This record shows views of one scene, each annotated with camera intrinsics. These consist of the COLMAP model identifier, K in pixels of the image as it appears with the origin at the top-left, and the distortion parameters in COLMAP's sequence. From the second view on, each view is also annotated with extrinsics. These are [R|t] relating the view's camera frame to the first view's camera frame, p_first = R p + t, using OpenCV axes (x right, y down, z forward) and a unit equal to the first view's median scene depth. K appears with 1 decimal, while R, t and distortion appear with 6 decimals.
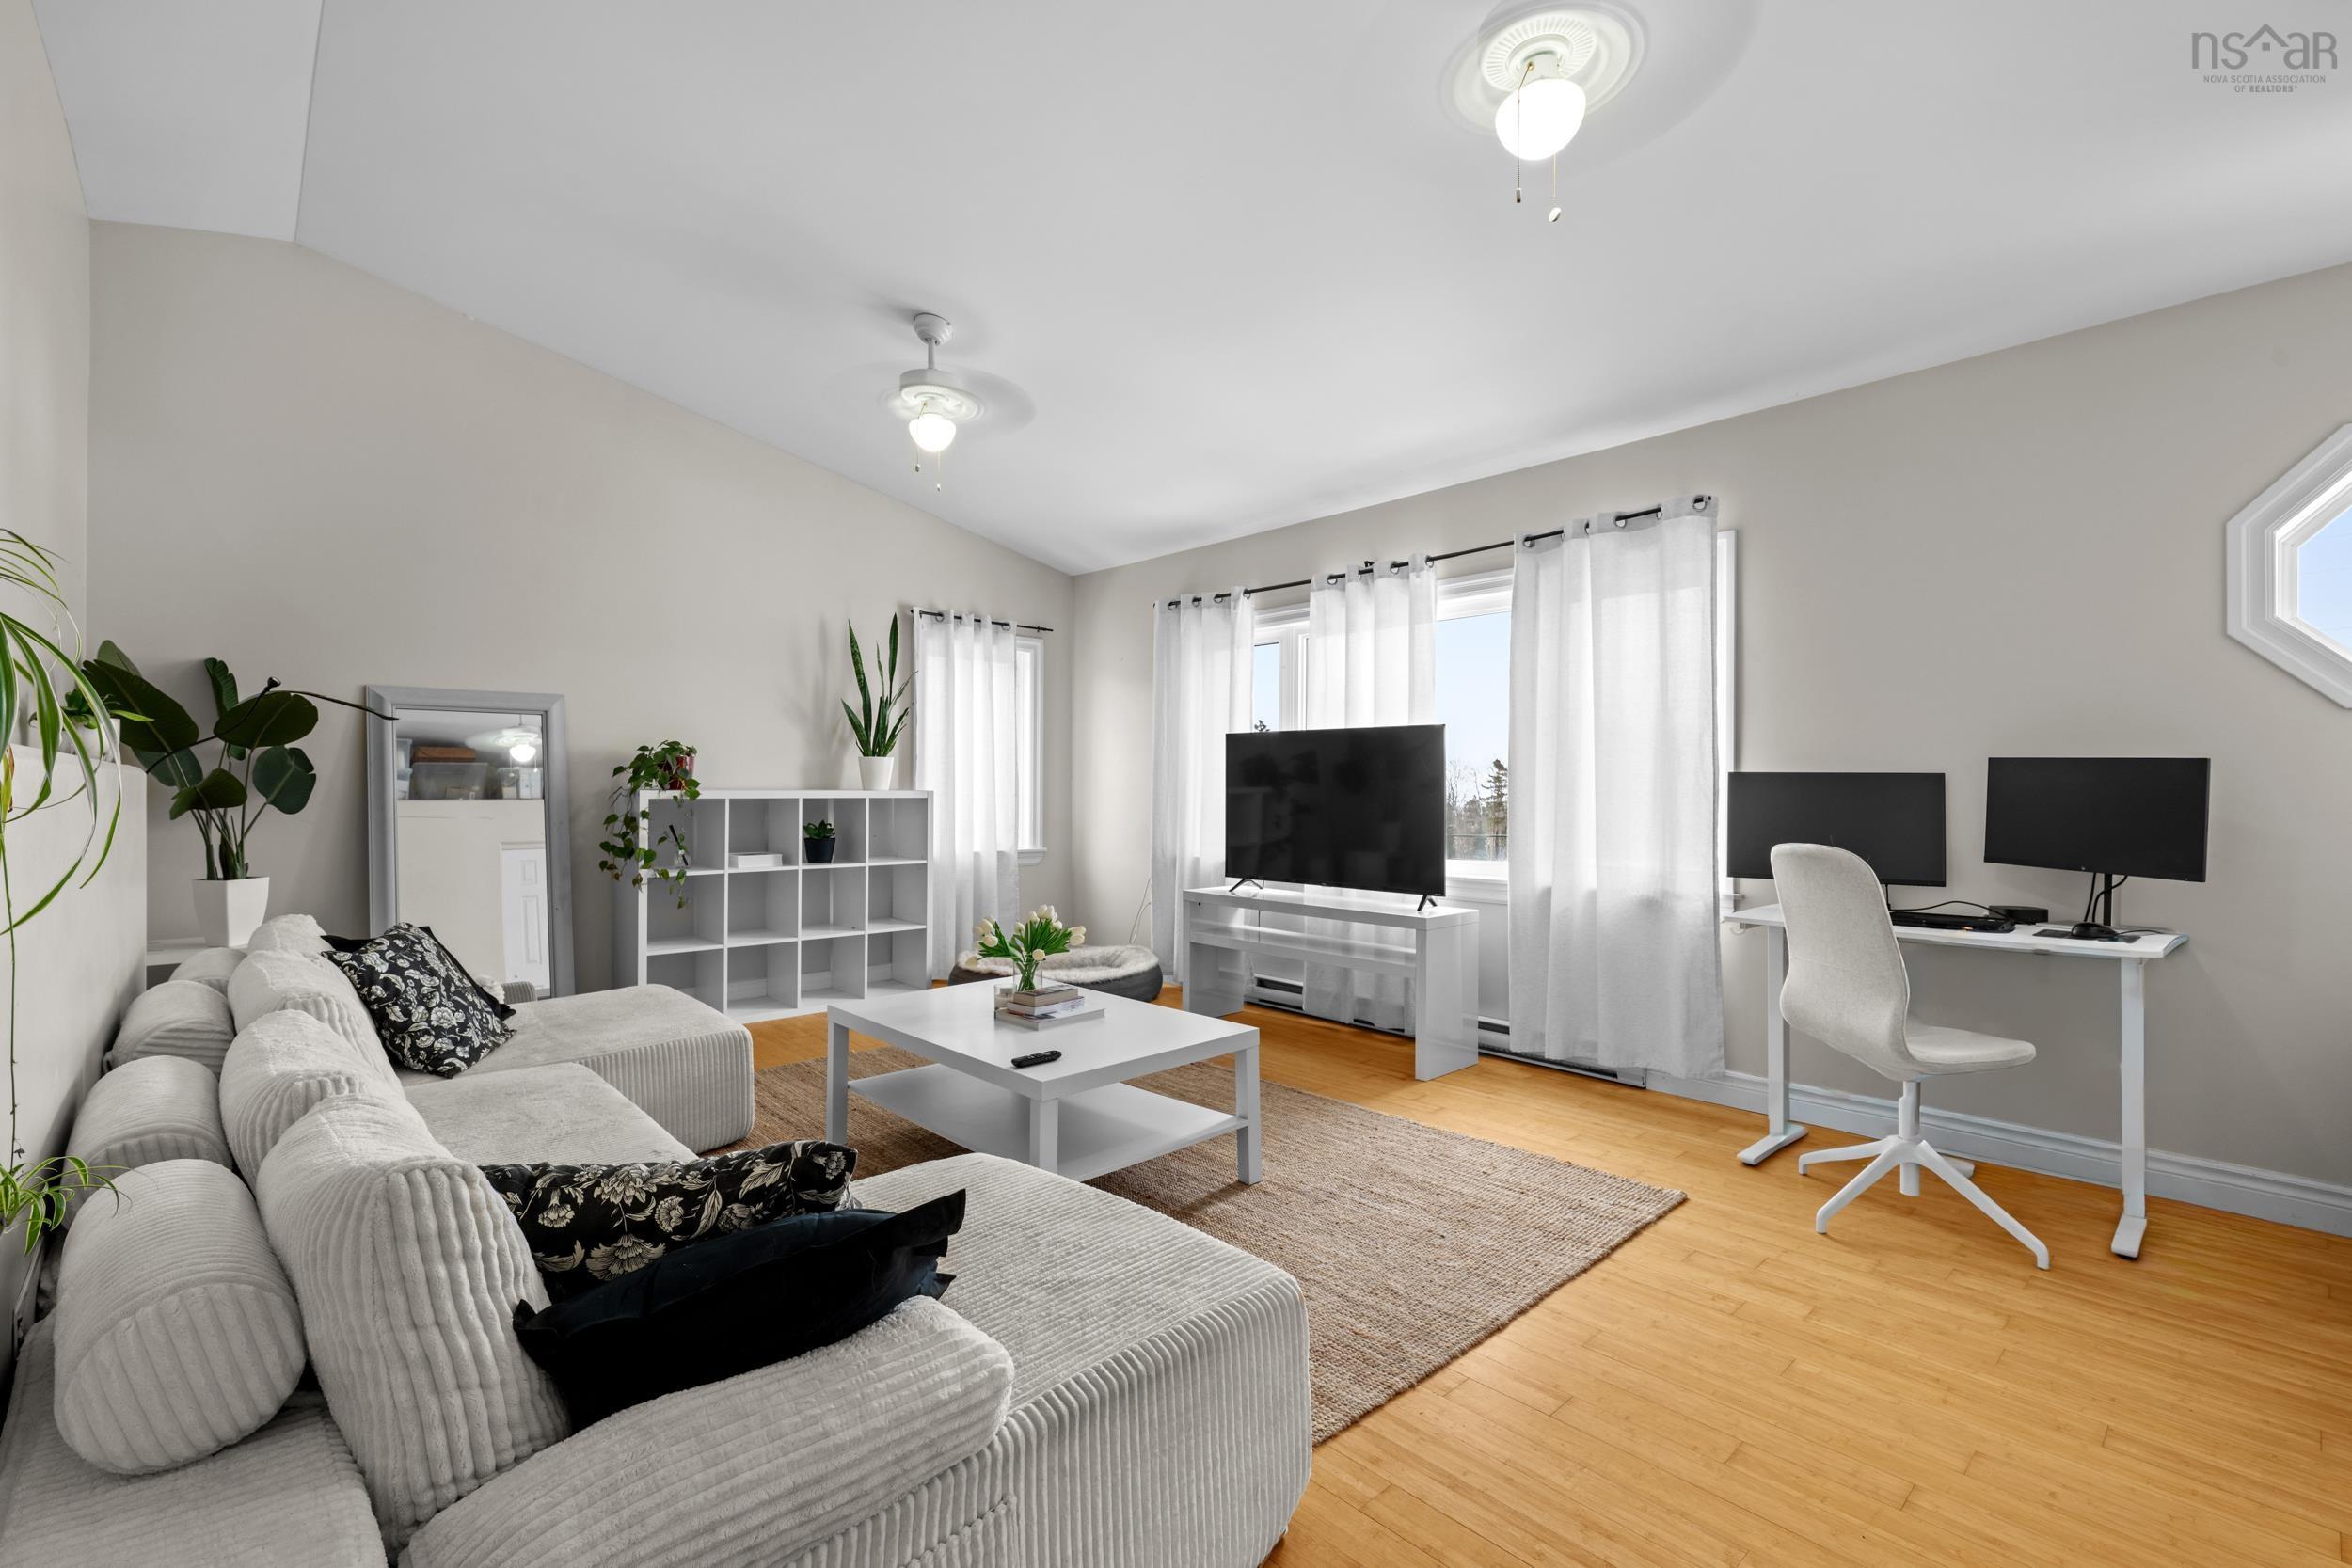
lens RADIAL K [[1040.1, 0, 1178.8], [0, 1040.1, 793.8], [0, 0, 1]] dist [0.002676, 0.000274]
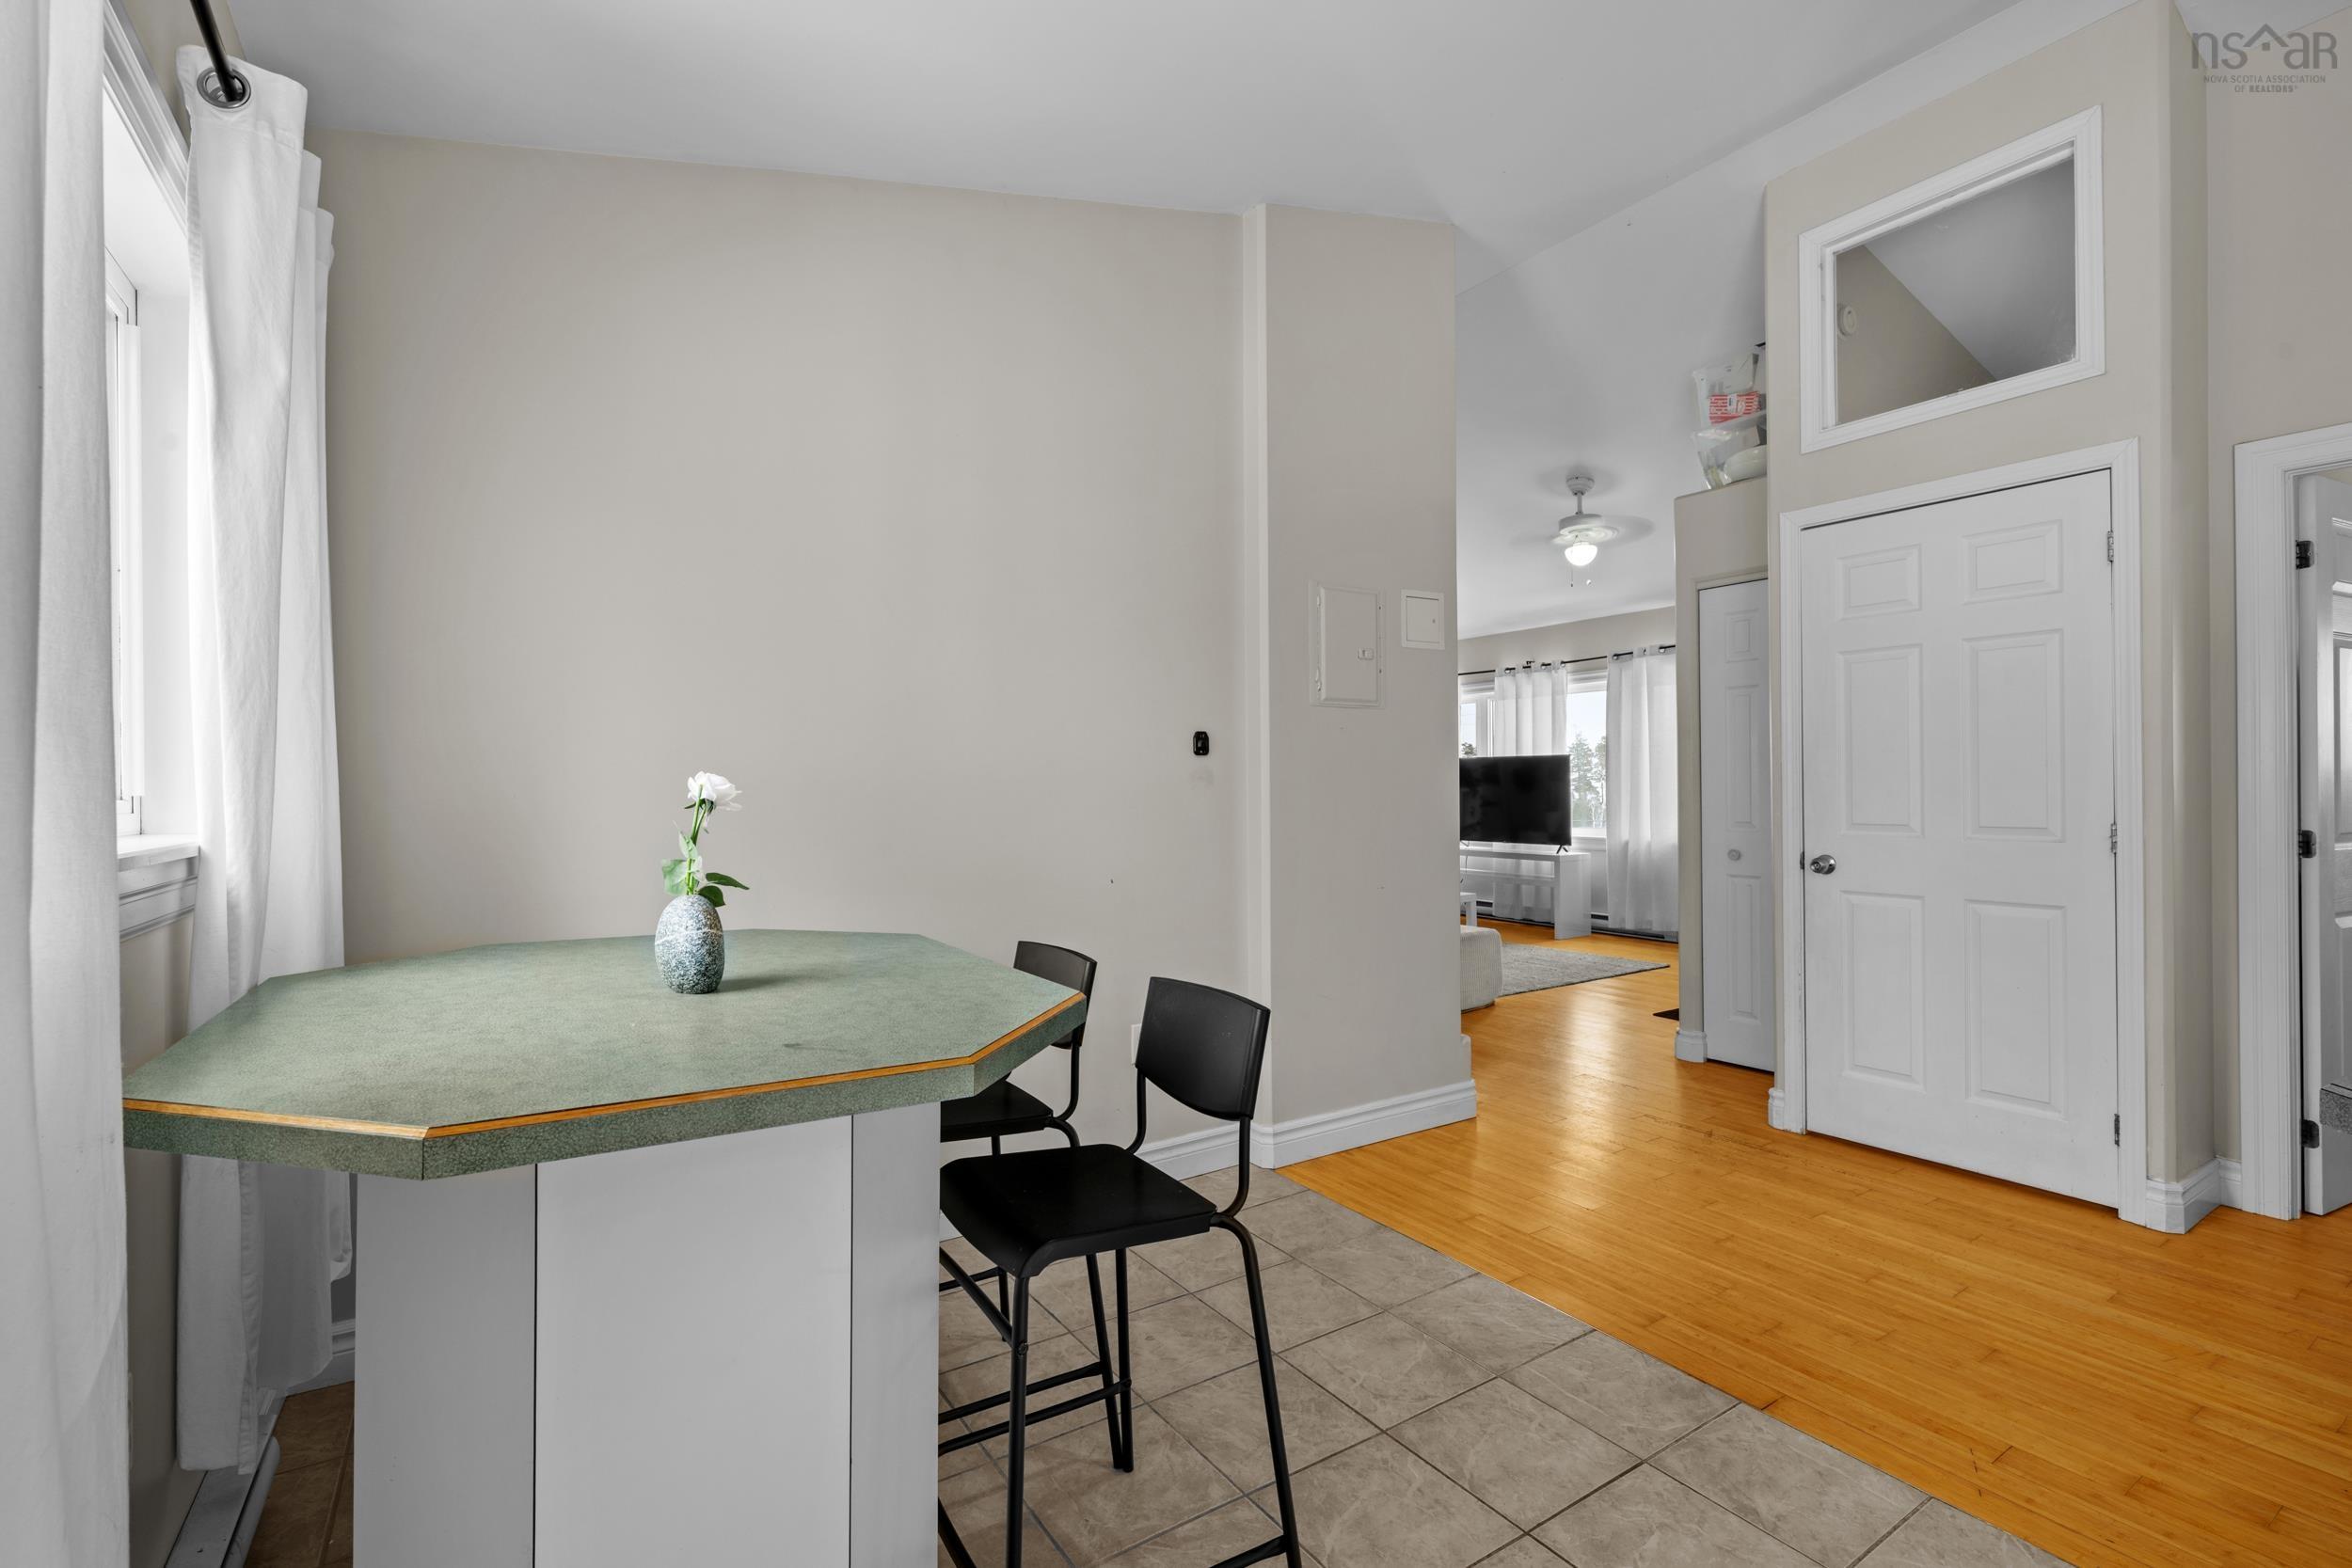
lens RADIAL K [[1050.1, 0, 1179.4], [0, 1050.1, 781.3], [0, 0, 1]] dist [0.003223, 0.000323]
pose [[0.986793, -0.008099, -0.161781, -0.125281], [0.006140, 0.999902, -0.012606, 0.001461], [0.161867, 0.011446, 0.986746, -0.917705]]
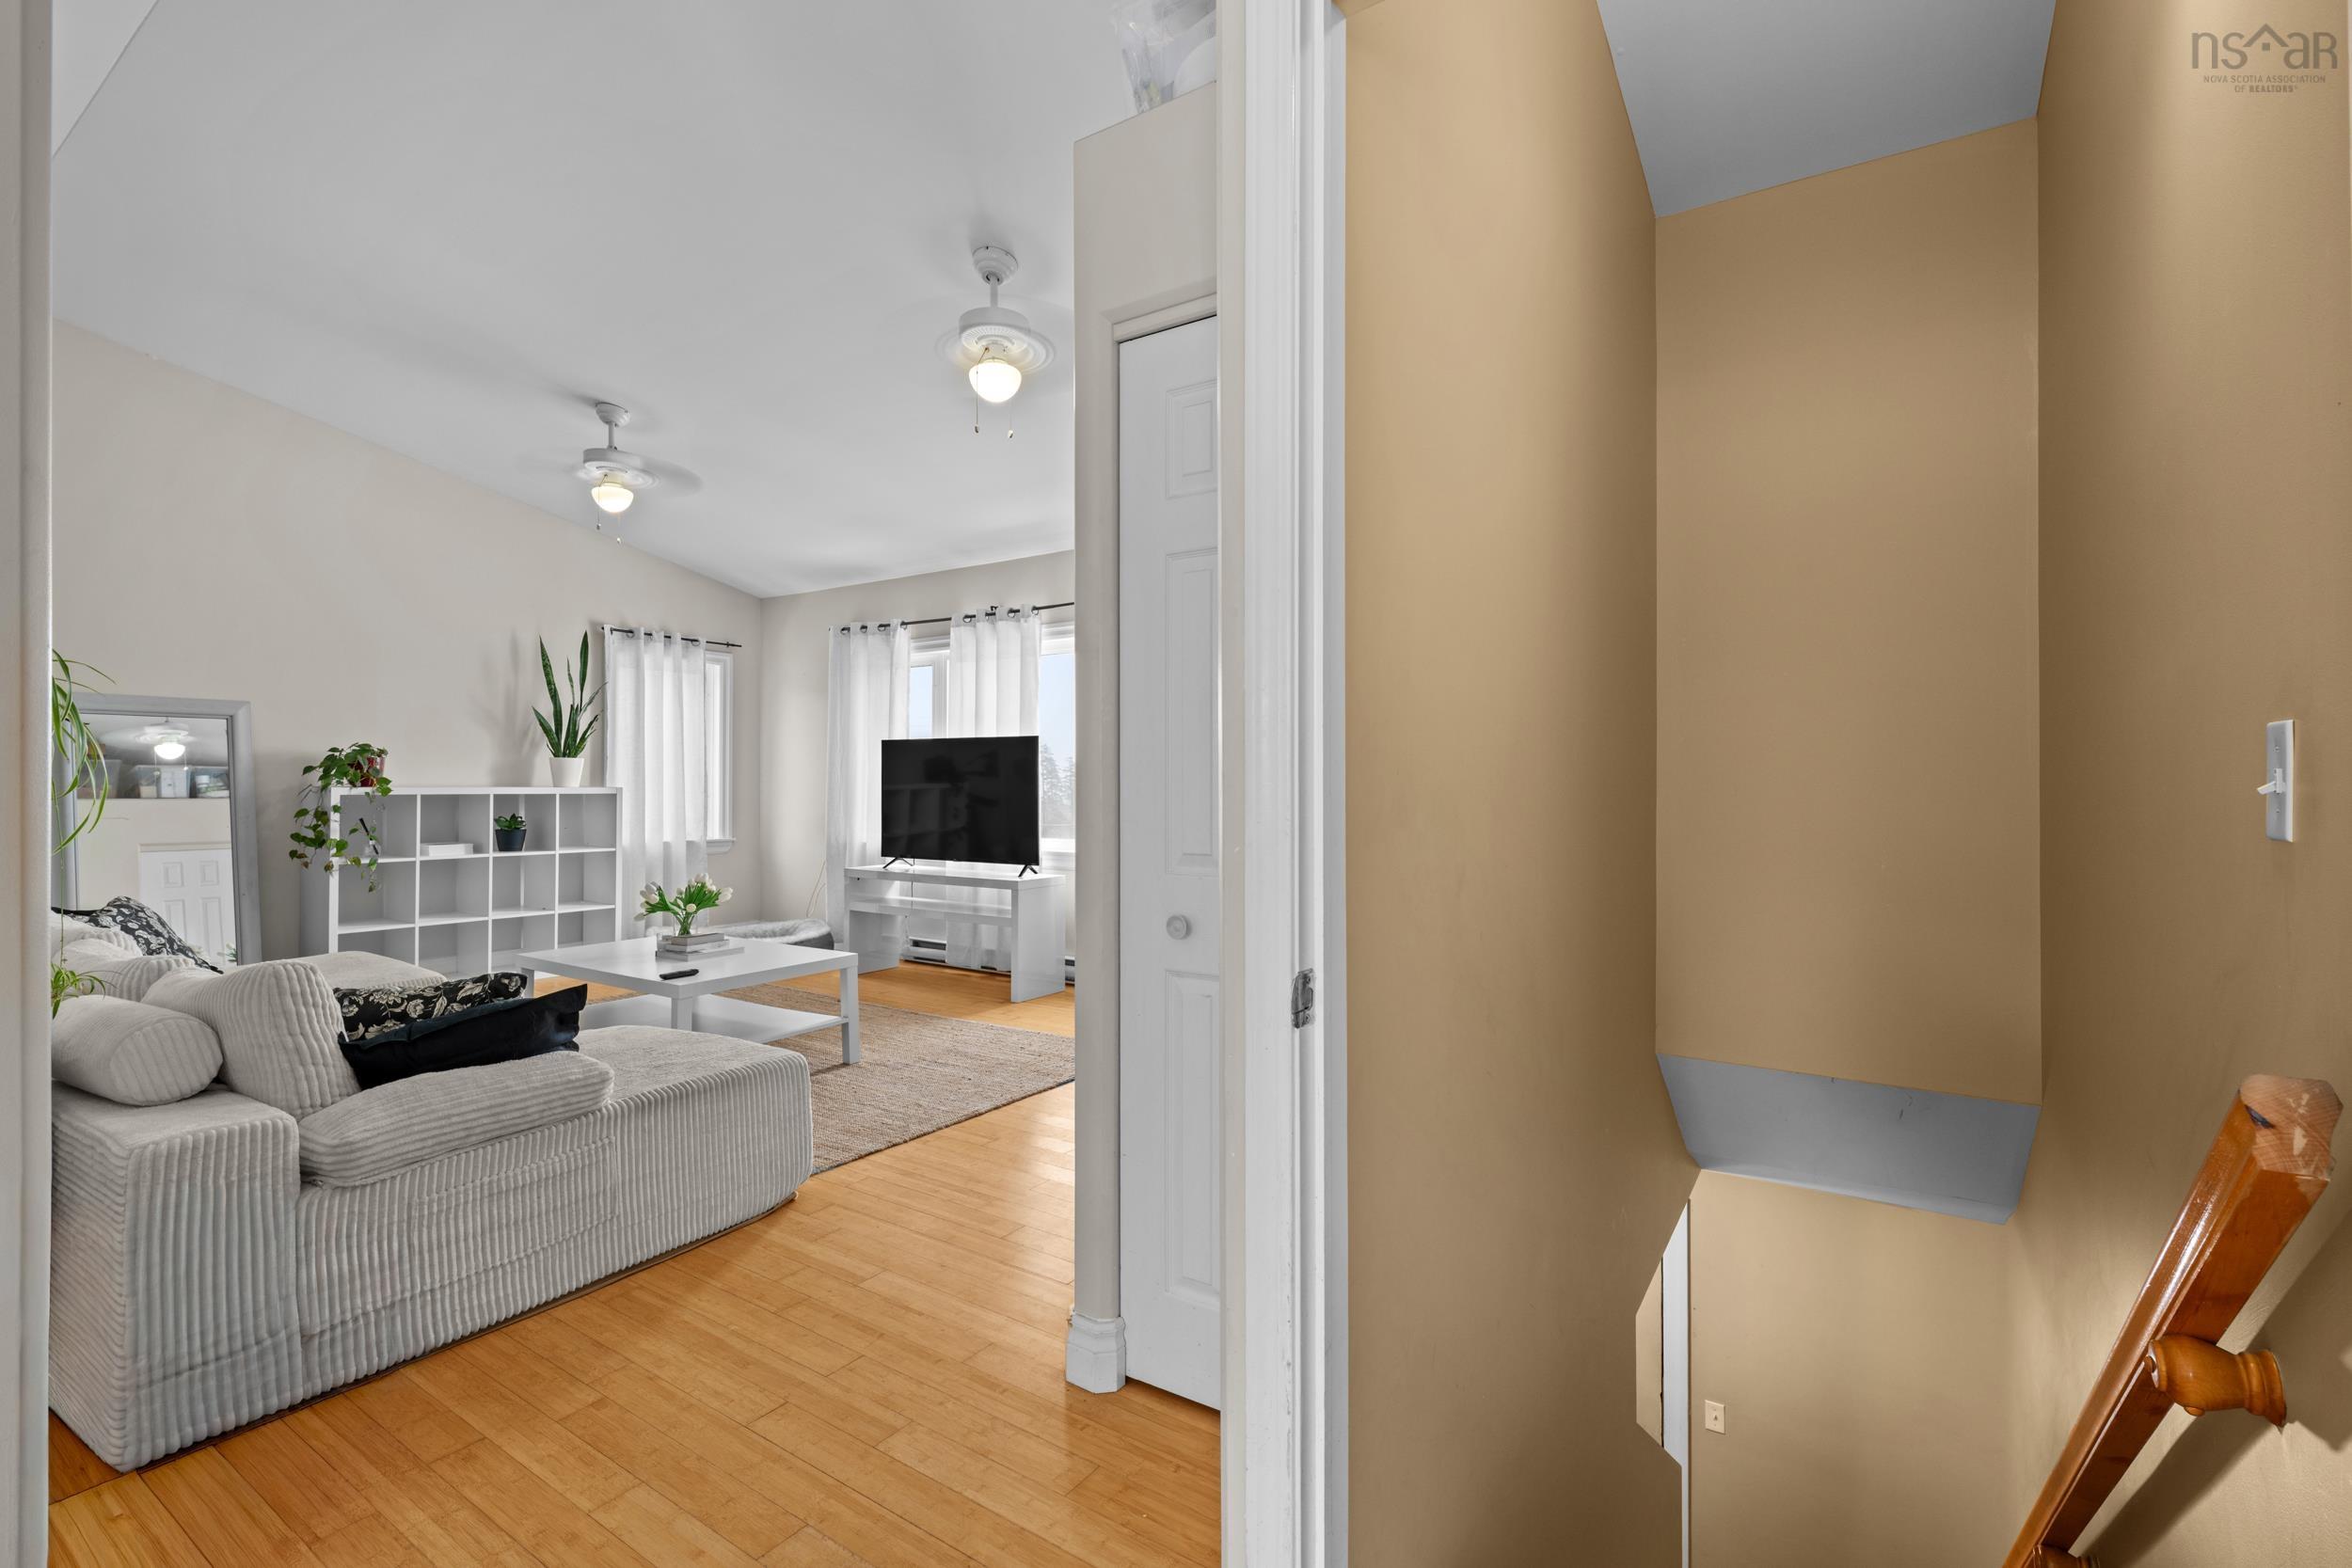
lens RADIAL K [[1050.1, 0, 1179.4], [0, 1050.1, 781.3], [0, 0, 1]] dist [0.003223, 0.000323]
pose [[0.973259, -0.001560, 0.229703, 0.114182], [0.003783, 0.999950, -0.009240, 0.004201], [-0.229678, 0.009862, 0.973217, -0.319727]]
